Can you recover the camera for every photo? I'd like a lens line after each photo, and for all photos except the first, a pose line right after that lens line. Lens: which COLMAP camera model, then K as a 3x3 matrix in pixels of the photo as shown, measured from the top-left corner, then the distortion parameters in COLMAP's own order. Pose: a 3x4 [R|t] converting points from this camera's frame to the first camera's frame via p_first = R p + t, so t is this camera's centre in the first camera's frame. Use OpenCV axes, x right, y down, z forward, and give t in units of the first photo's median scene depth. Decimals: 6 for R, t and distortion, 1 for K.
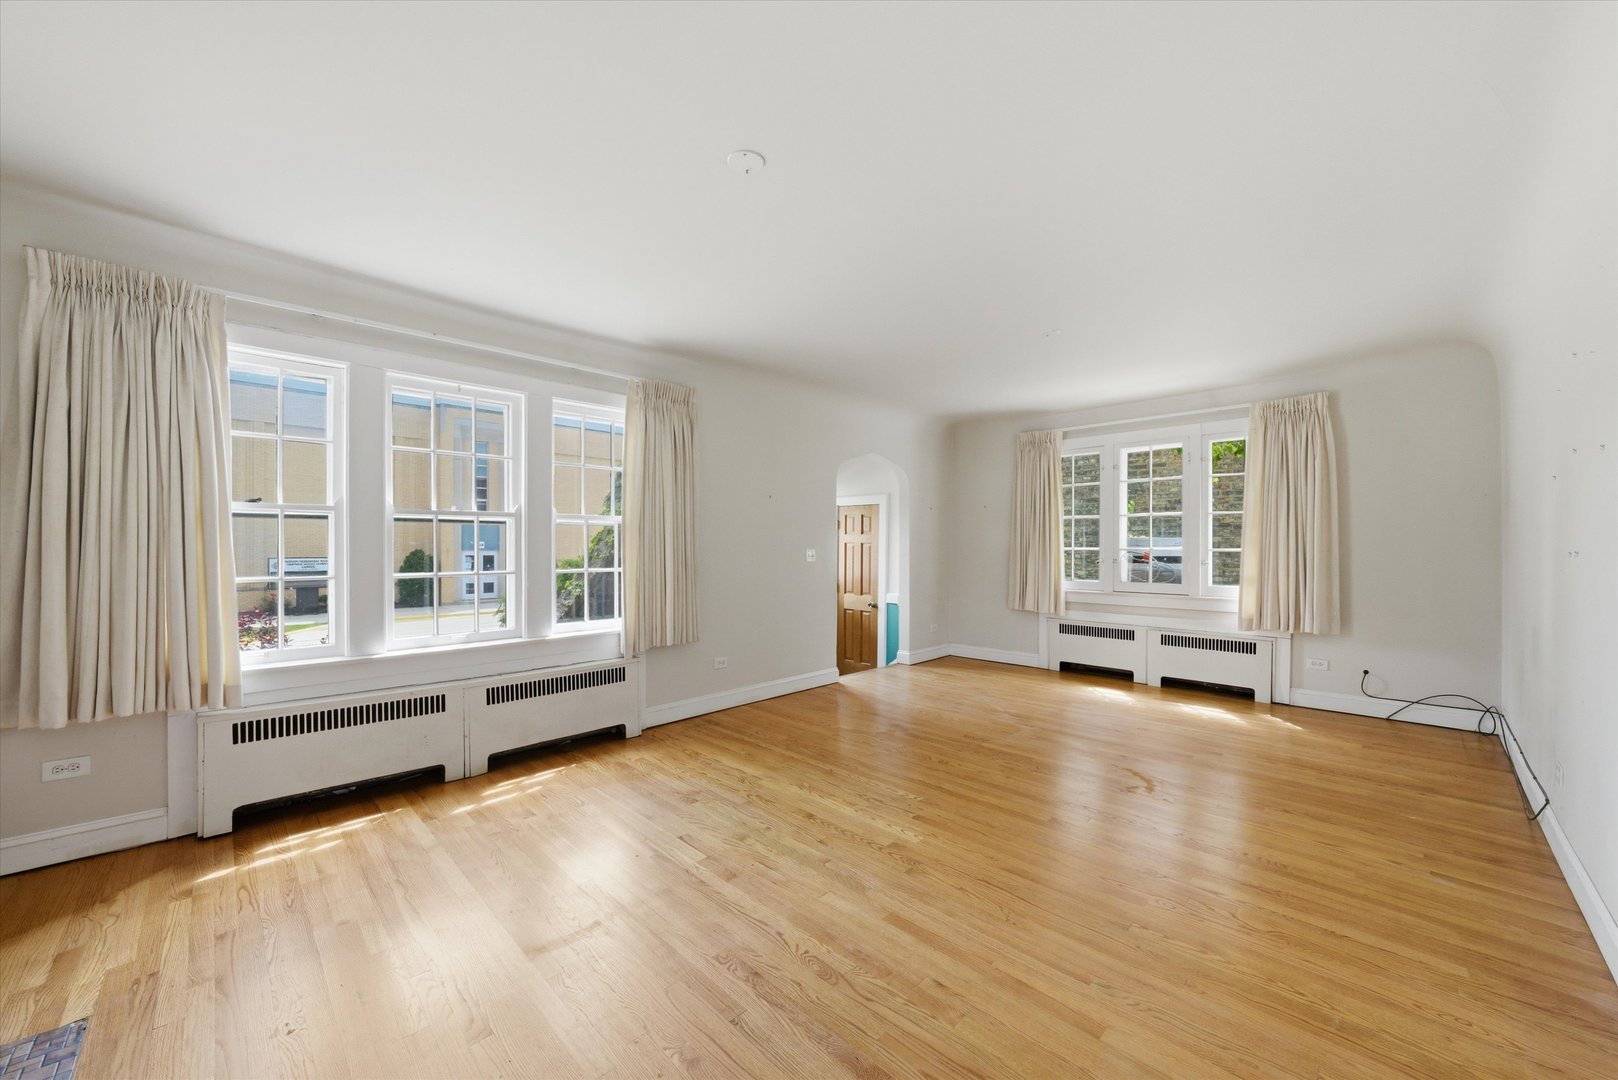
lens RADIAL K [[603.9, 0, 809.0], [0, 603.9, 540.0], [0, 0, 1]] dist [-0.014696, -0.000019]
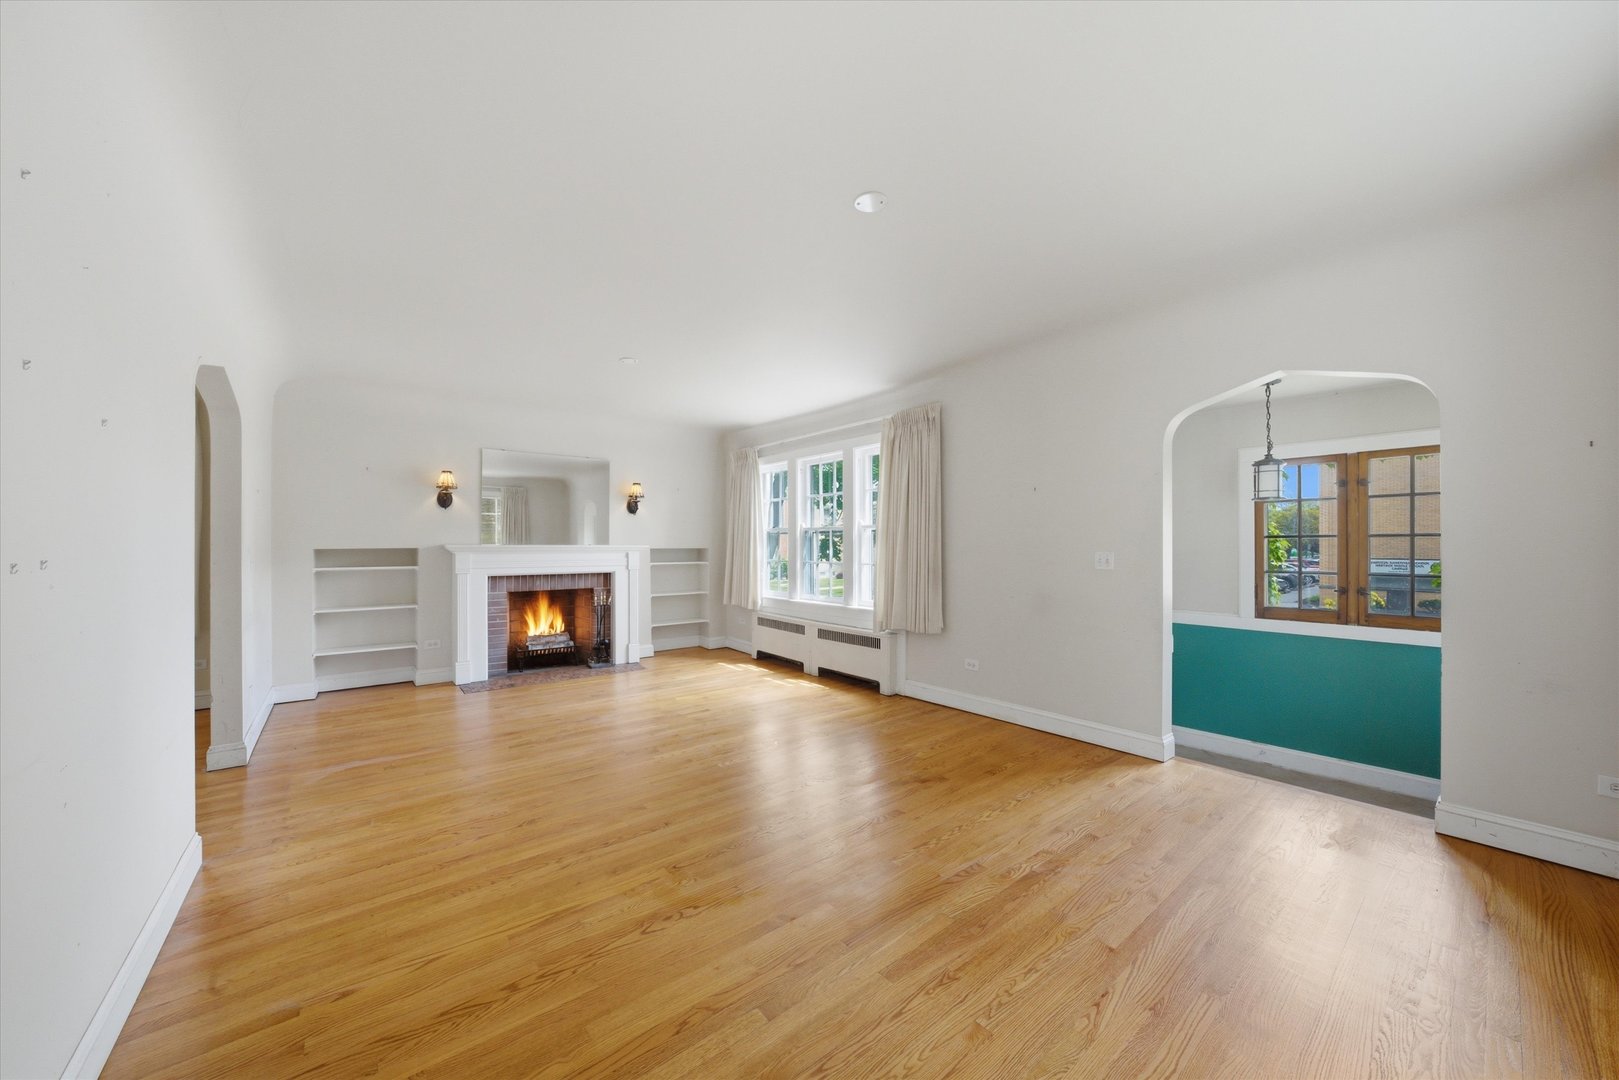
lens RADIAL K [[580.3, 0, 809.5], [0, 580.3, 540.0], [0, 0, 1]] dist [-0.011804, 0.000015]
pose [[-0.108224, -0.008529, -0.994090, 0.961435], [0.011369, 0.999887, -0.009816, 0.005258], [0.994062, -0.012364, -0.108115, 0.973327]]
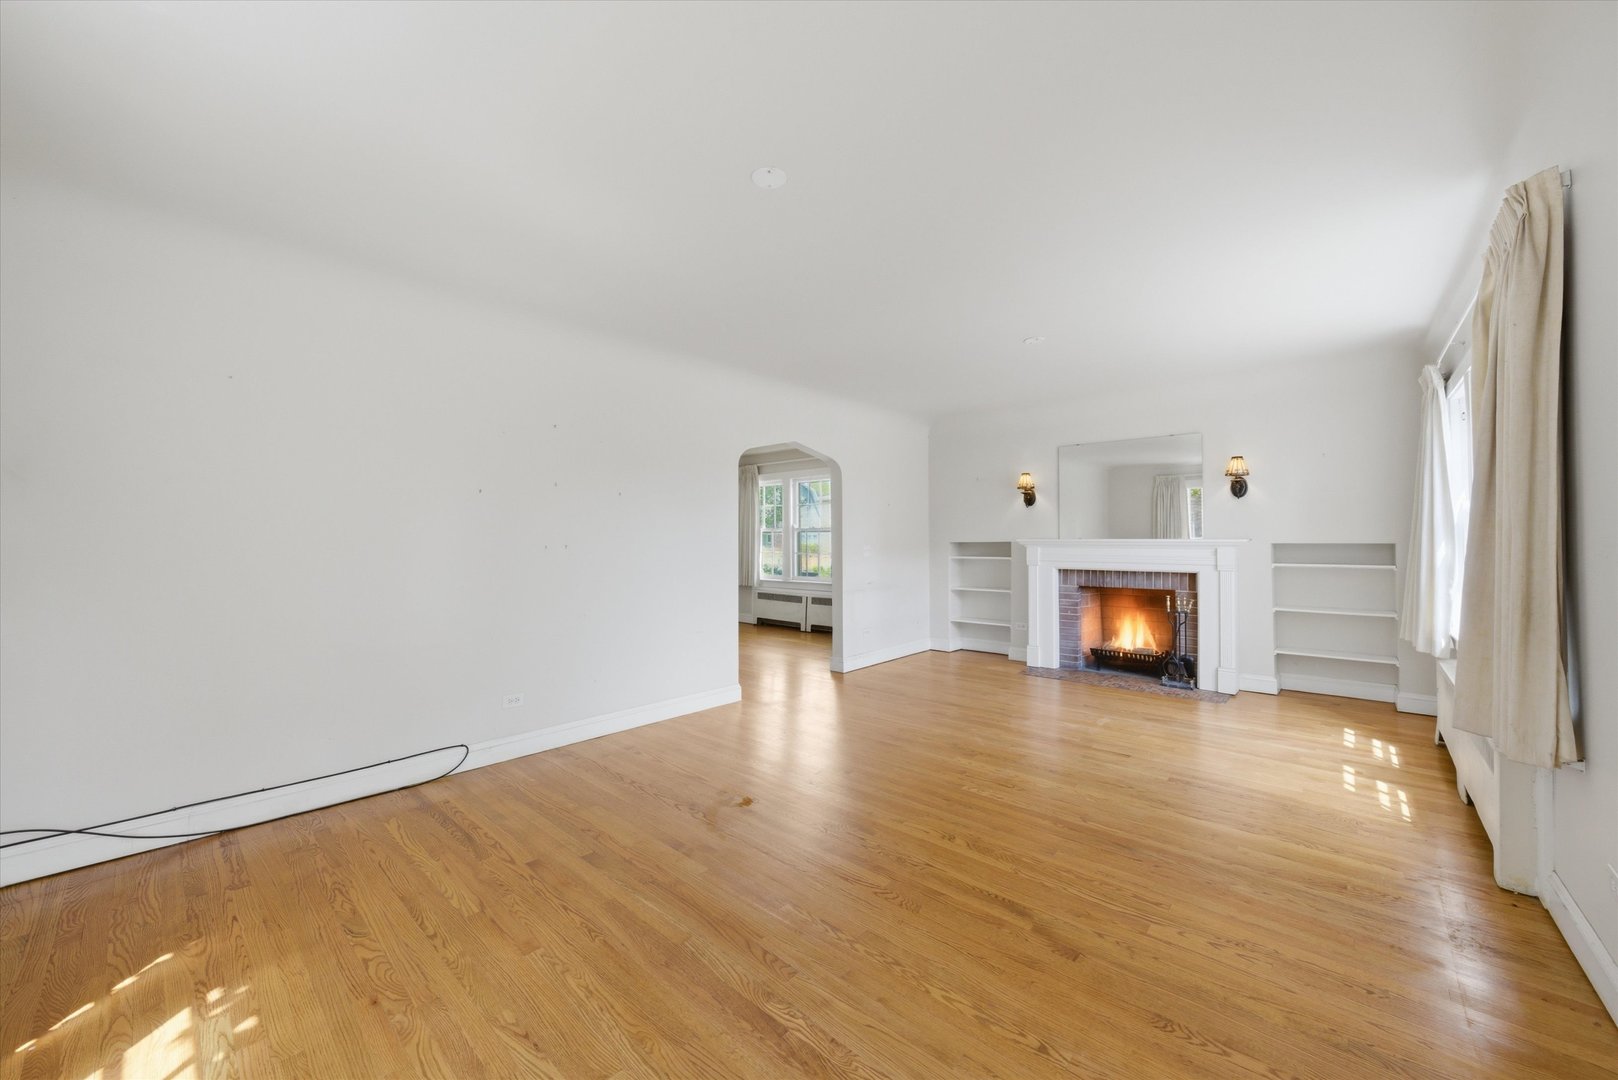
lens RADIAL K [[607.9, 0, 801.2], [0, 607.9, 526.0], [0, 0, 1]] dist [-0.010558, 0.000093]
pose [[-0.999082, 0.000720, -0.042837, 0.380649], [0.002152, 0.999440, -0.033403, 0.011798], [0.042789, -0.033464, -0.998524, 1.529782]]
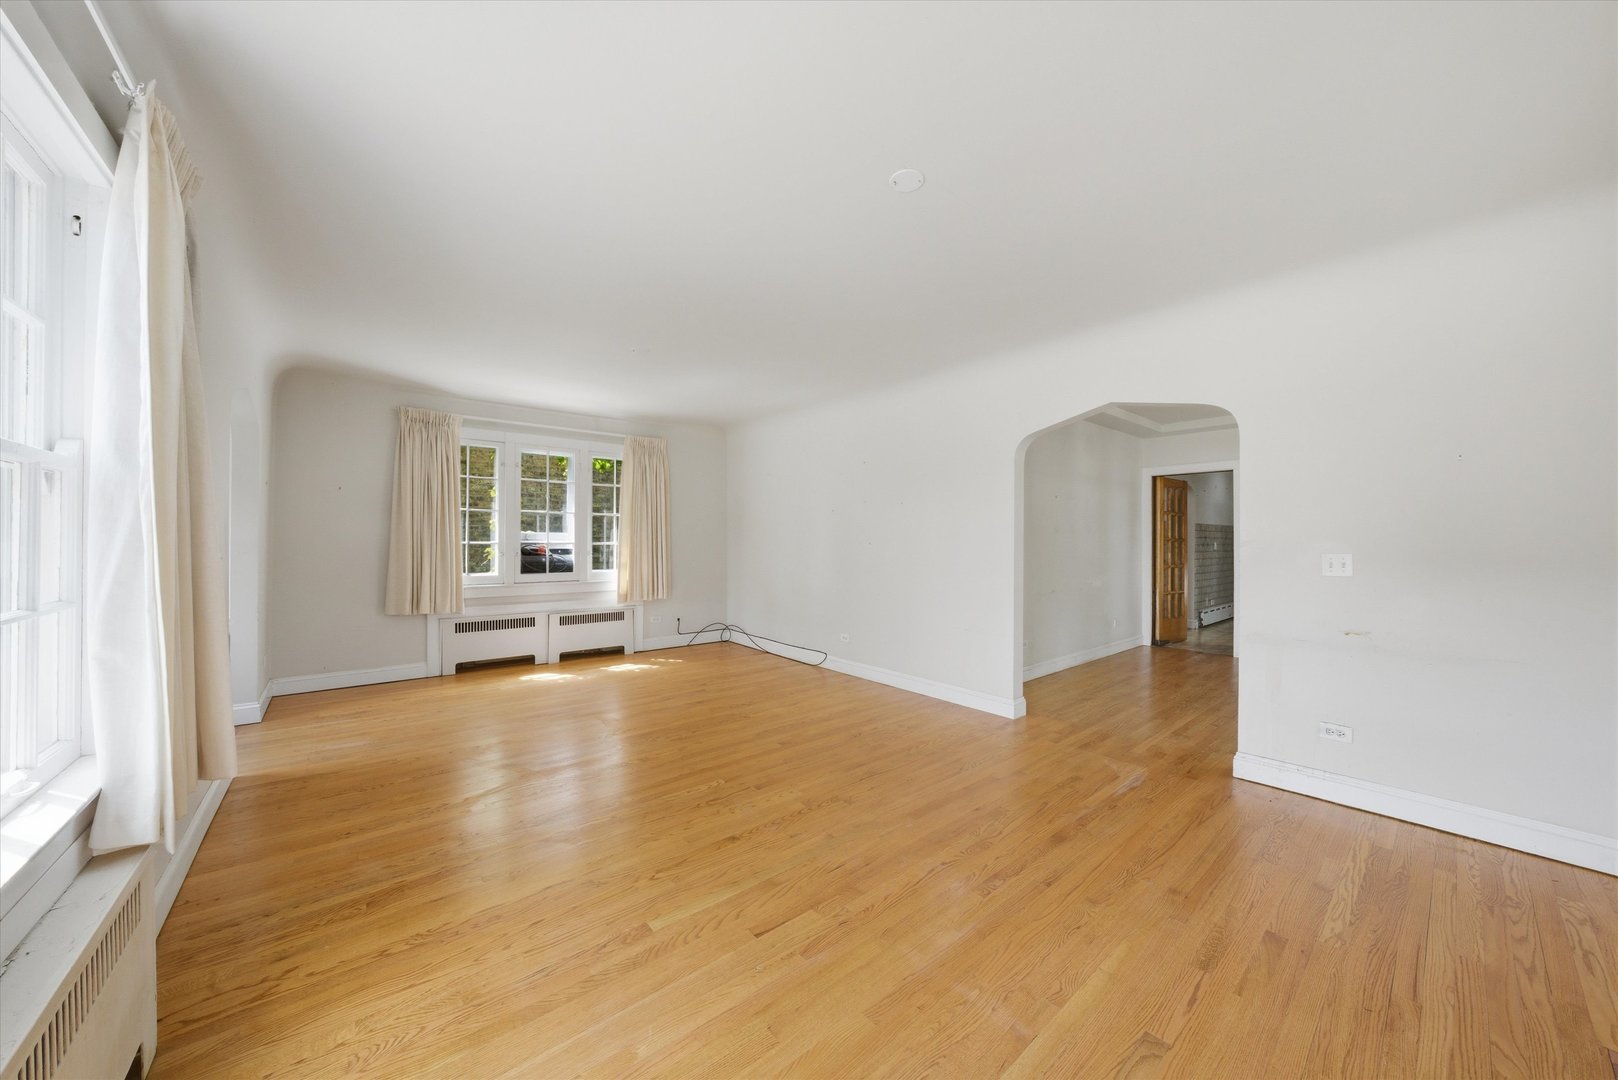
lens RADIAL K [[554.3, 0, 809.0], [0, 554.3, 540.0], [0, 0, 1]] dist [-0.009971, 0.000010]
pose [[0.093910, 0.000895, 0.995580, -0.577556], [-0.015784, 0.999875, 0.000590, 0.002256], [-0.995456, -0.015770, 0.093912, 0.571767]]
